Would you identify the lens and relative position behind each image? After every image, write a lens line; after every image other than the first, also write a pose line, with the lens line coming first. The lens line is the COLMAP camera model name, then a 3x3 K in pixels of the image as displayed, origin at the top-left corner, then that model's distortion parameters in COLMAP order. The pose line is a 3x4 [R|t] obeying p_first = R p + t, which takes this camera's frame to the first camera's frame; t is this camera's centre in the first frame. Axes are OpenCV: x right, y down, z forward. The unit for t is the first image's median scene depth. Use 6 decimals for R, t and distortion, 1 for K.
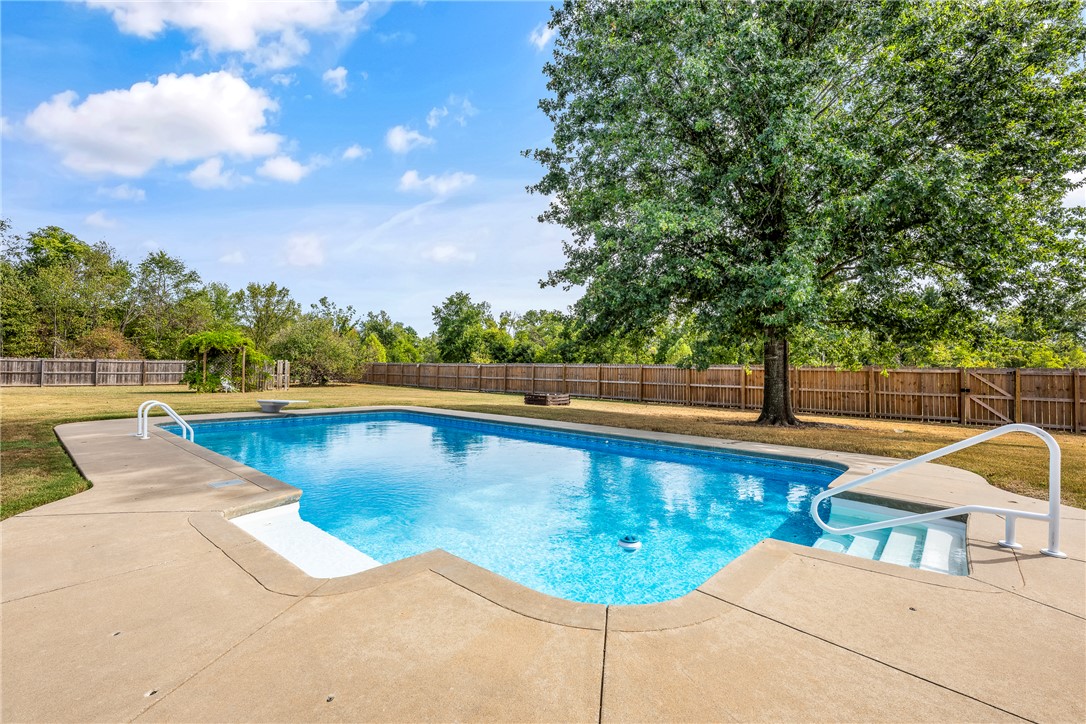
lens RADIAL K [[474.6, 0, 543.9], [0, 474.6, 354.9], [0, 0, 1]] dist [-0.001442, -0.000224]
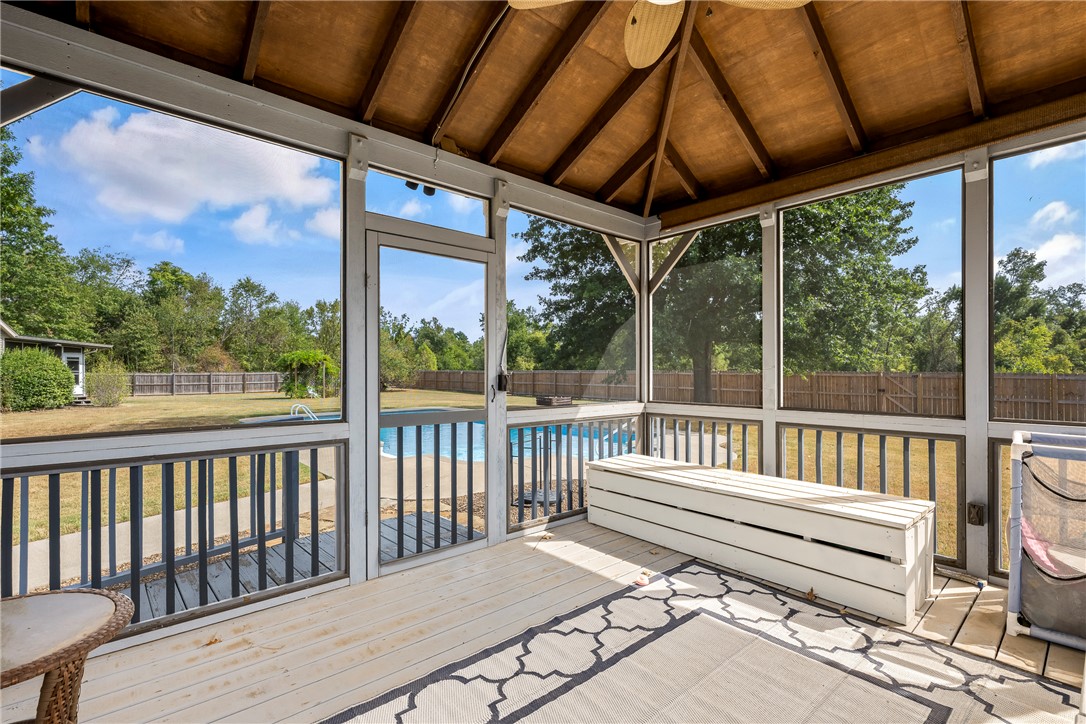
lens RADIAL K [[474.6, 0, 543.9], [0, 474.6, 354.9], [0, 0, 1]] dist [-0.001442, -0.000224]
pose [[0.994418, -0.020143, -0.103571, 0.045530], [0.019781, 0.999794, -0.004523, -0.009876], [0.103640, 0.002449, 0.994612, -0.107675]]
